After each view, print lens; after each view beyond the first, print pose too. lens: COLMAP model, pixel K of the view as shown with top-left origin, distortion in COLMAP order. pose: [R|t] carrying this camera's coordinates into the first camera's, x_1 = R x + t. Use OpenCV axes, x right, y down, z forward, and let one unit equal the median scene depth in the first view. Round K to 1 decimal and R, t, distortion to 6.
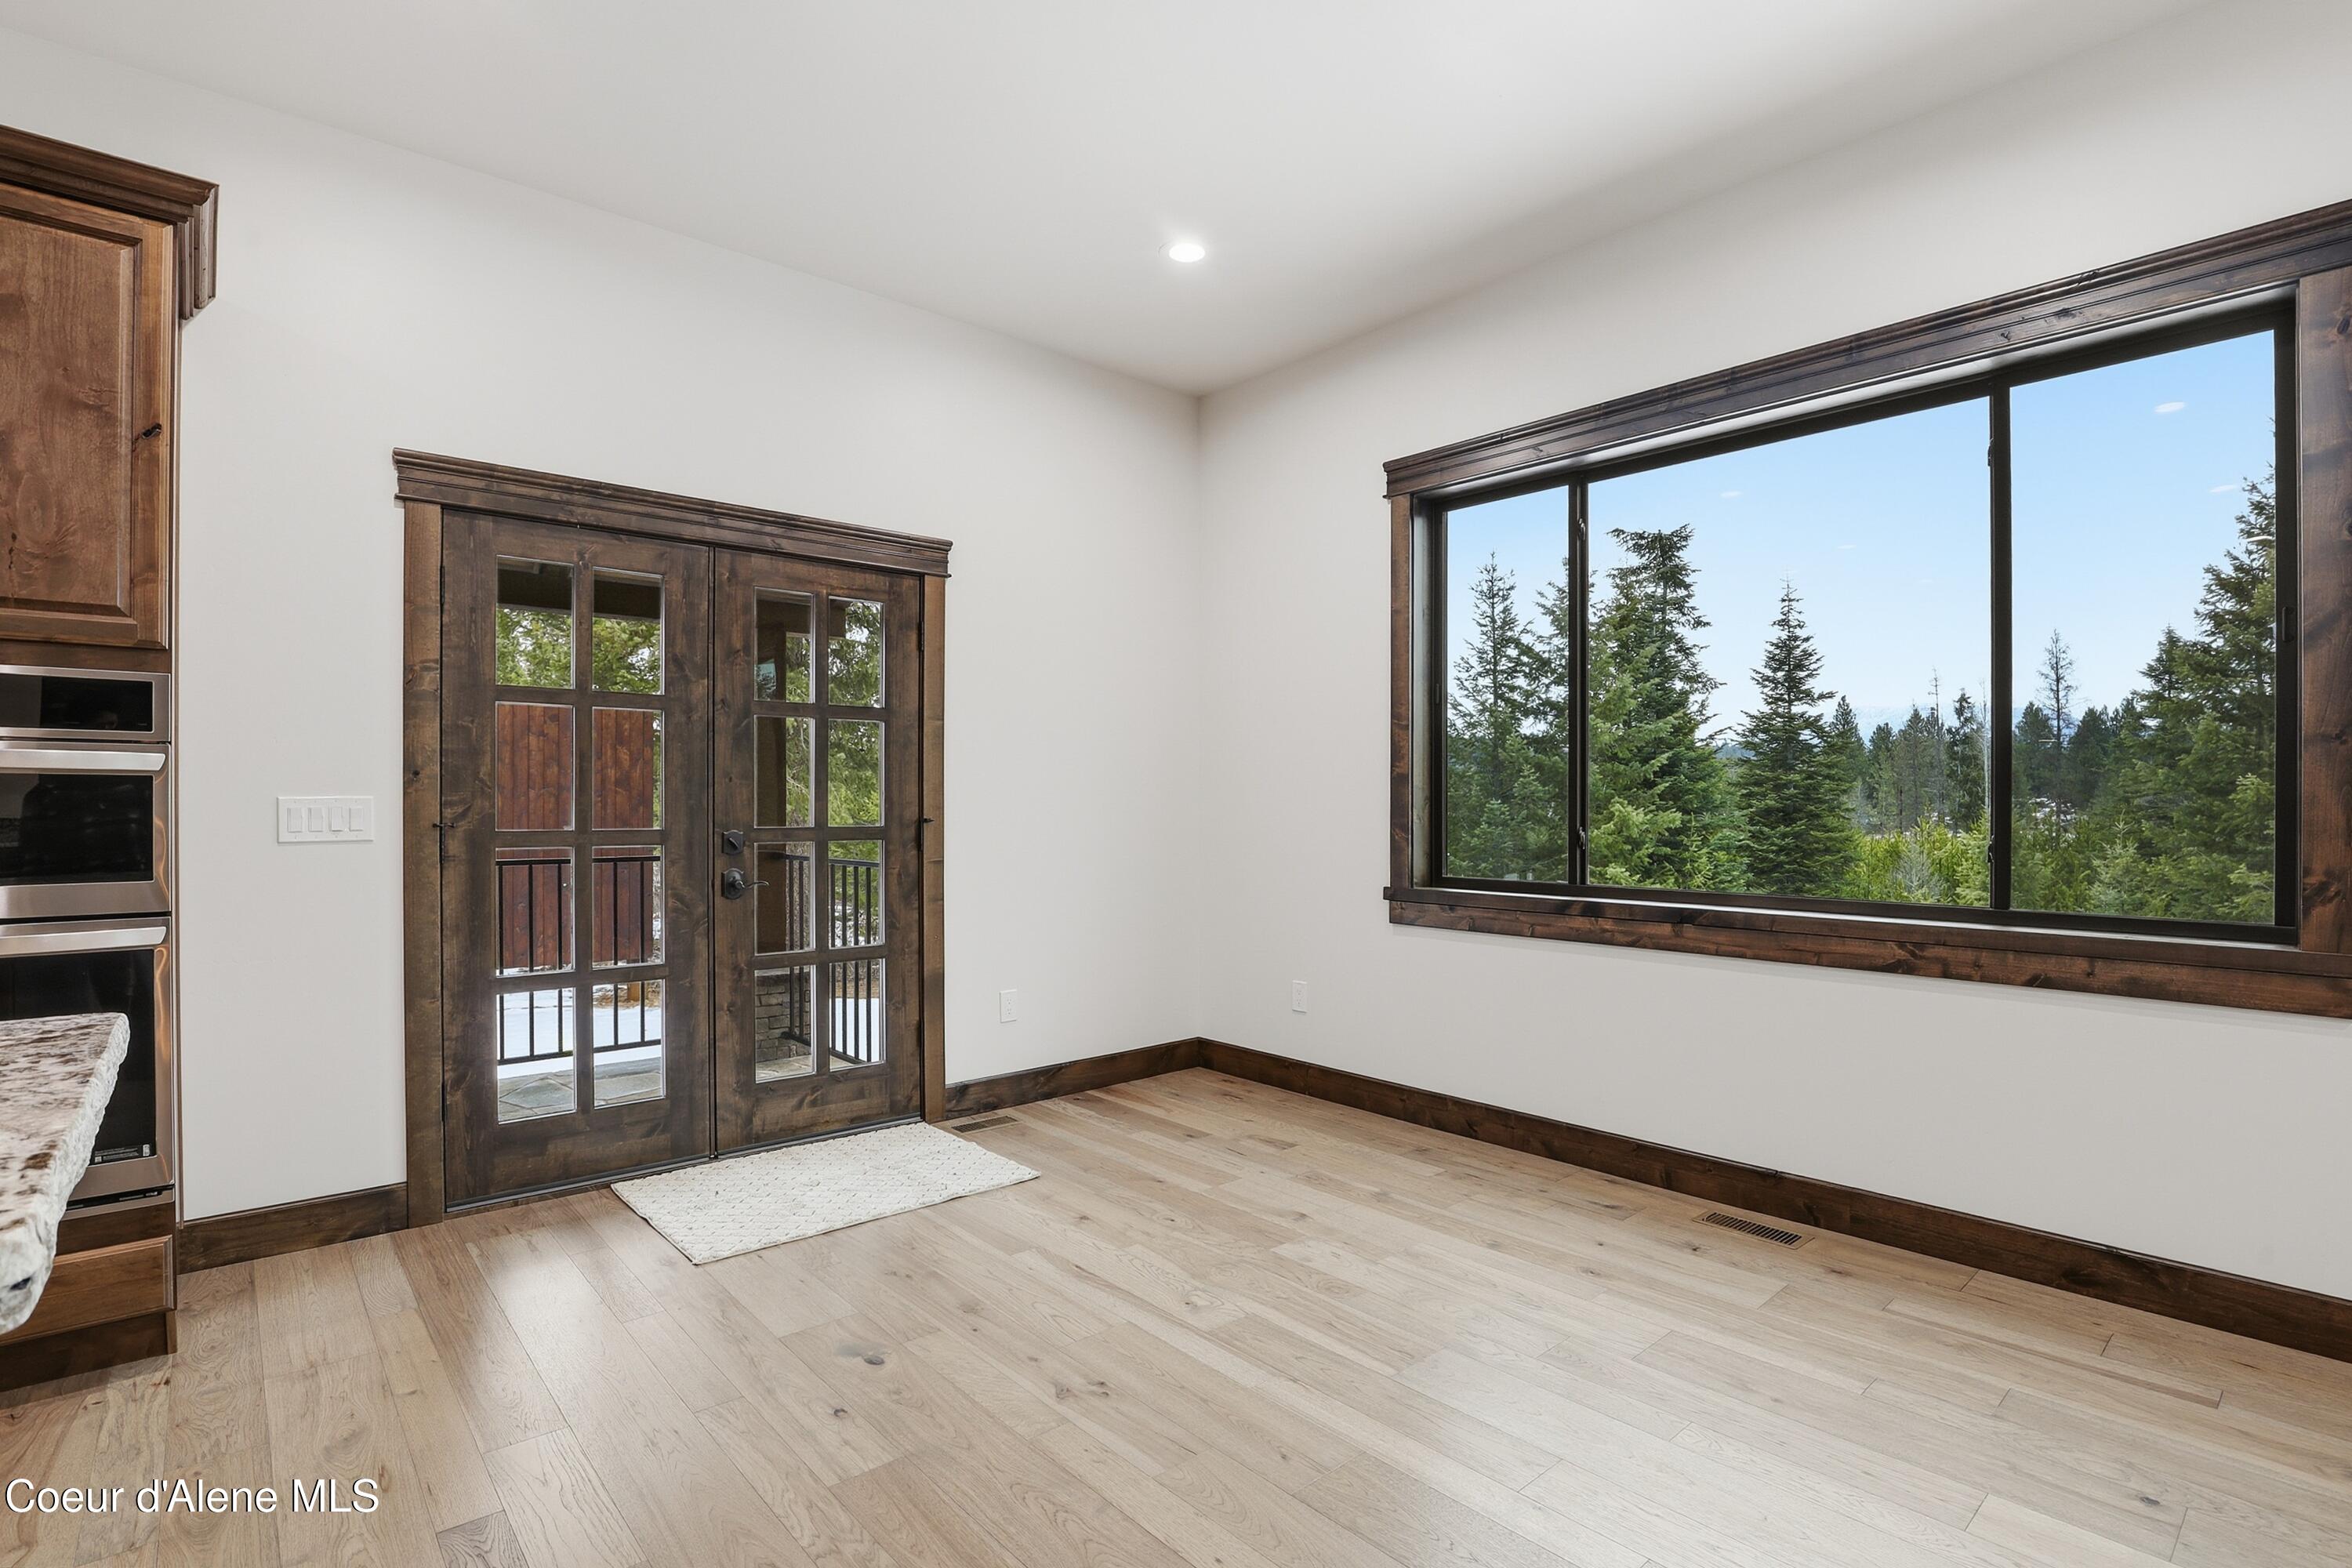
lens RADIAL K [[1103.1, 0, 1169.2], [0, 1103.1, 806.8], [0, 0, 1]] dist [-0.034607, 0.006399]
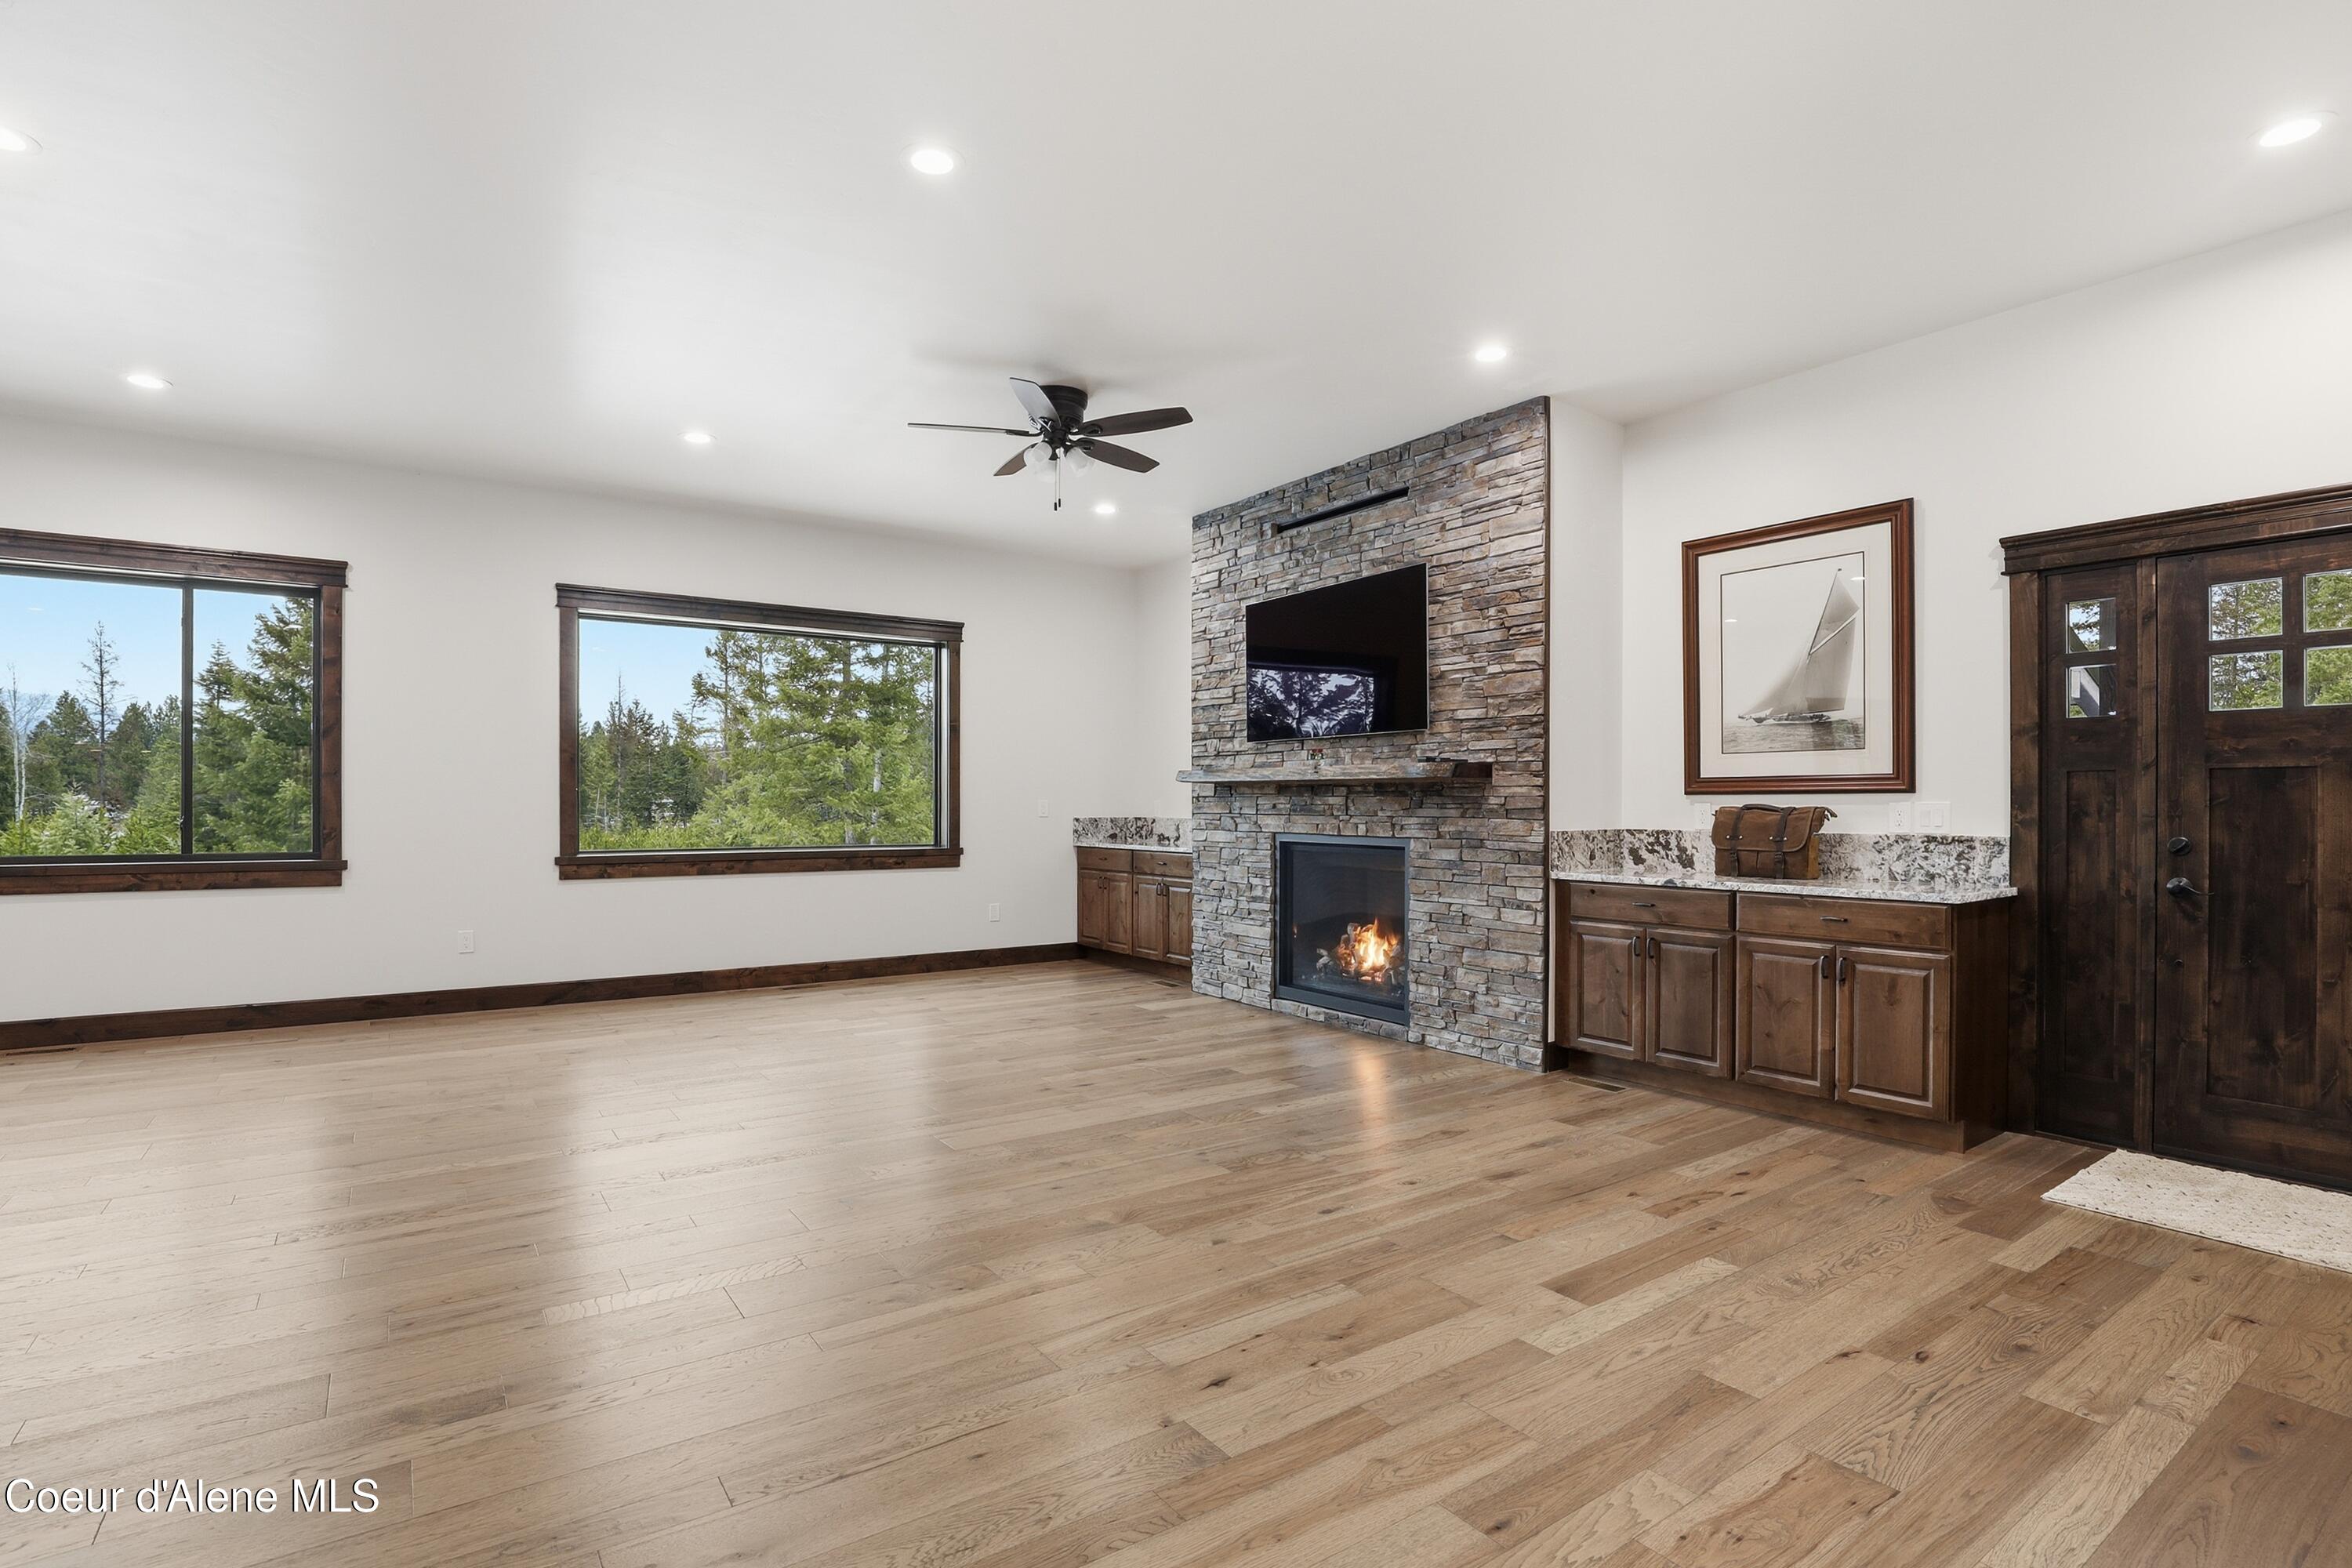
lens RADIAL K [[1128.4, 0, 1147.0], [0, 1128.4, 808.9], [0, 0, 1]] dist [-0.032208, 0.006258]
pose [[0.118034, -0.004770, 0.992998, -0.803632], [0.001604, 0.999988, 0.004612, 0.005787], [-0.993008, 0.001048, 0.118040, -0.760900]]
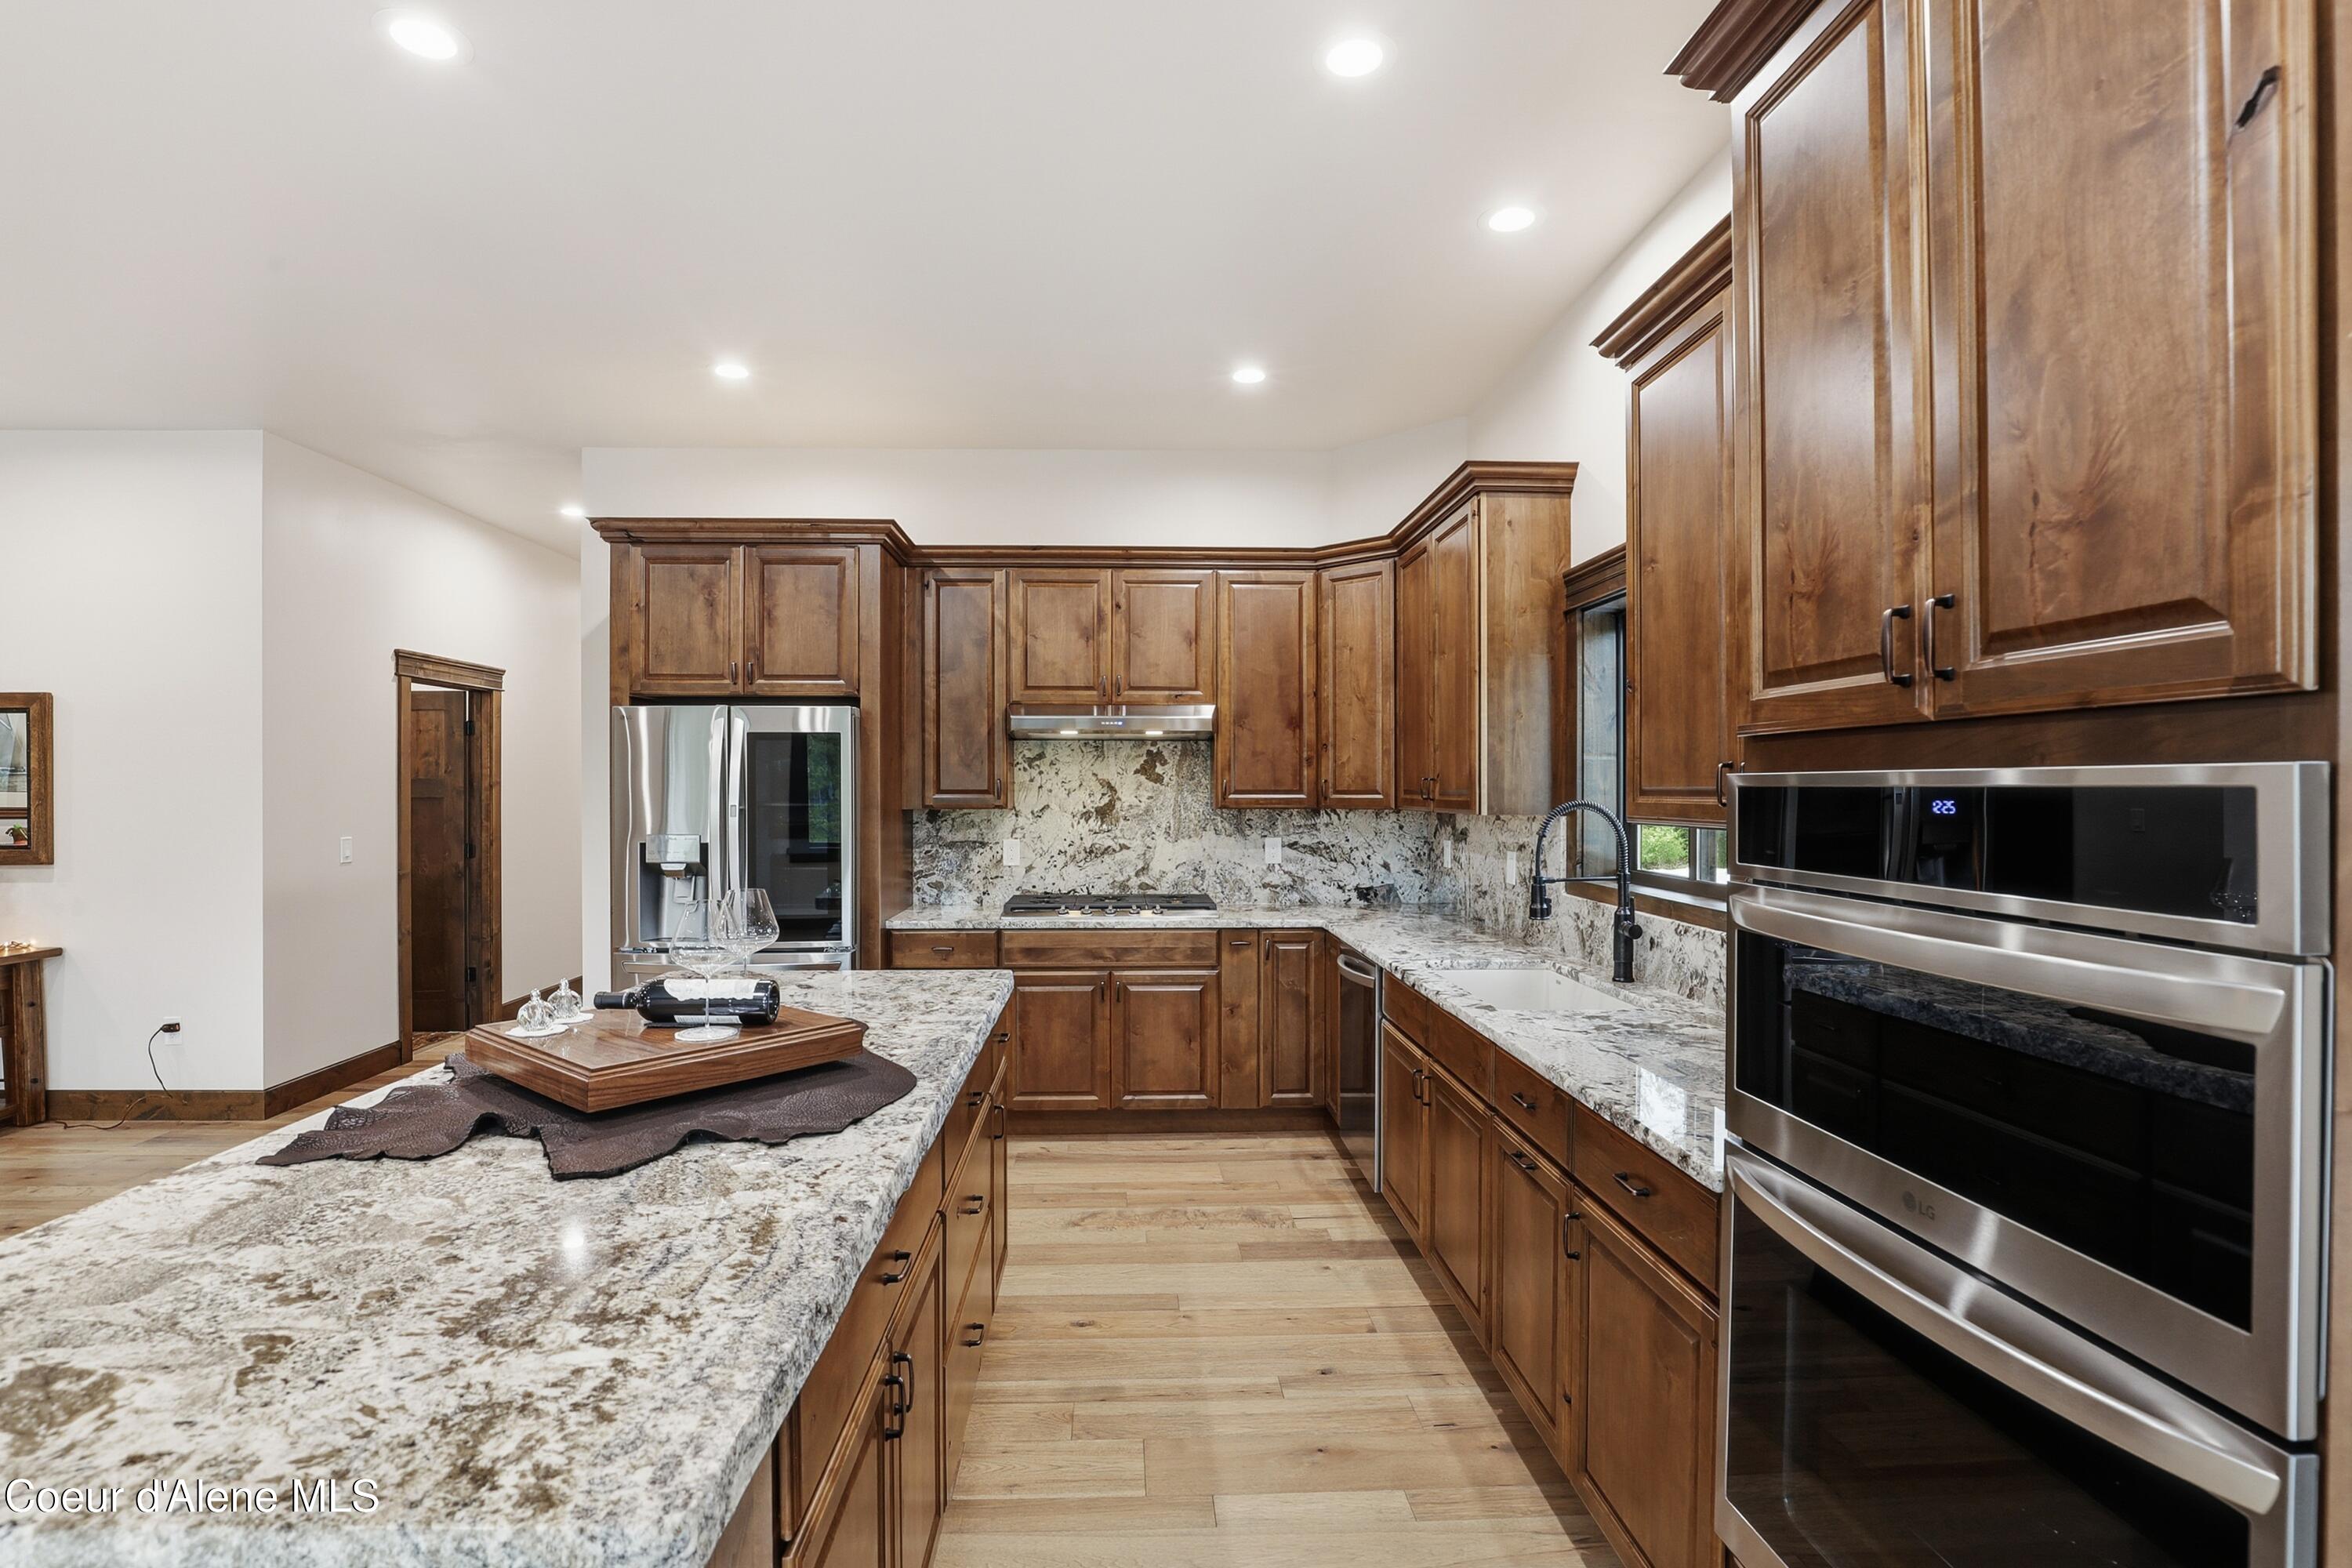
lens RADIAL K [[1103.1, 0, 1155.6], [0, 1103.1, 796.1], [0, 0, 1]] dist [-0.034607, 0.006399]
pose [[-0.628367, 0.002569, -0.777913, -0.266137], [-0.005238, 0.999958, 0.007533, -0.070352], [0.777899, 0.008808, -0.628327, 0.579596]]
